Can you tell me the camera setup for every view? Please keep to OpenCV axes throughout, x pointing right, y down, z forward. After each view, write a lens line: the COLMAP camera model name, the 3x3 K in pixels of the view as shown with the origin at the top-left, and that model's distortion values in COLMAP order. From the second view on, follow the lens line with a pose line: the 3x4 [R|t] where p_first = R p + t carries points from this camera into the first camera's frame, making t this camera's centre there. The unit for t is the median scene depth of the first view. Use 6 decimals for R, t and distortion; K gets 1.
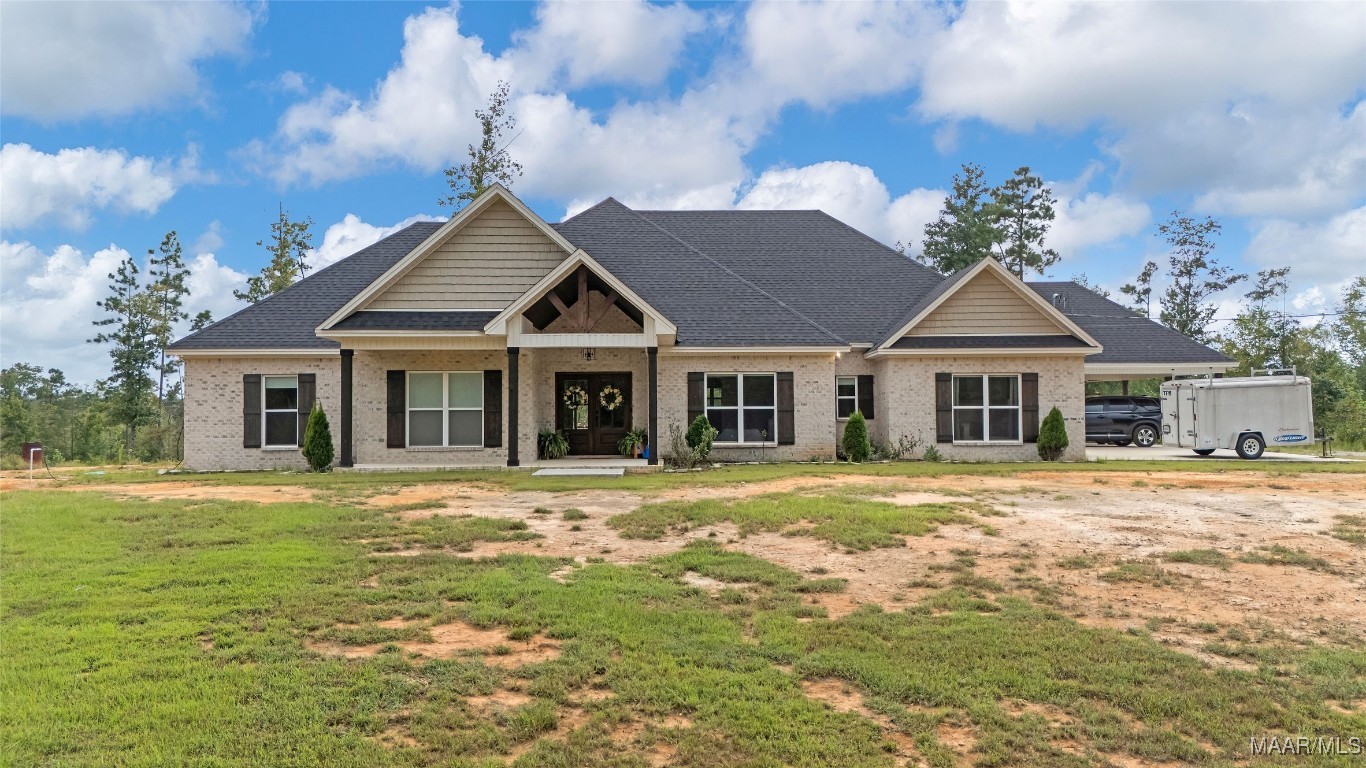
lens RADIAL K [[1022.1, 0, 686.4], [0, 1022.1, 382.9], [0, 0, 1]] dist [0.107412, -0.140714]
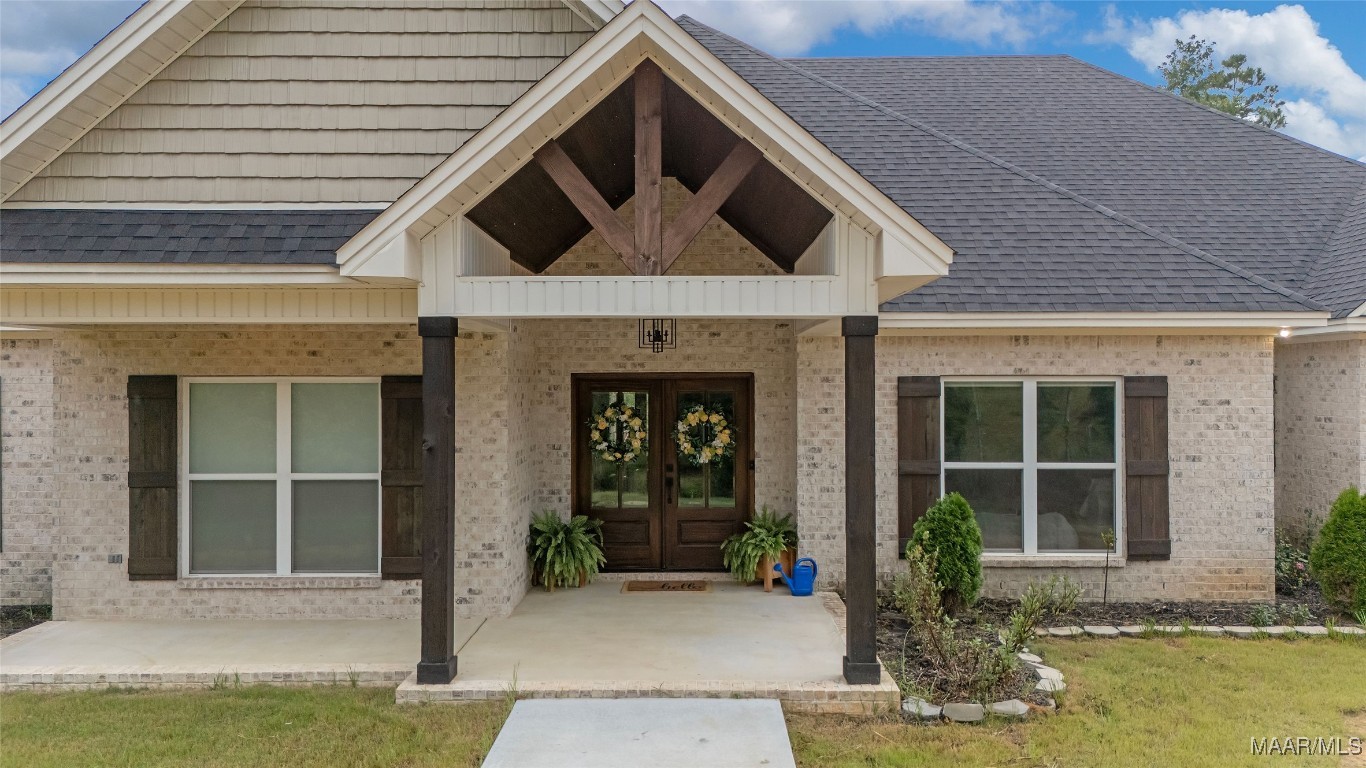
lens RADIAL K [[1022.1, 0, 686.4], [0, 1022.1, 382.9], [0, 0, 1]] dist [0.107412, -0.140714]
pose [[0.999646, 0.003021, -0.026442, -0.071577], [-0.002015, 0.999276, 0.037981, -0.023357], [0.026537, -0.037915, 0.998929, 0.596728]]
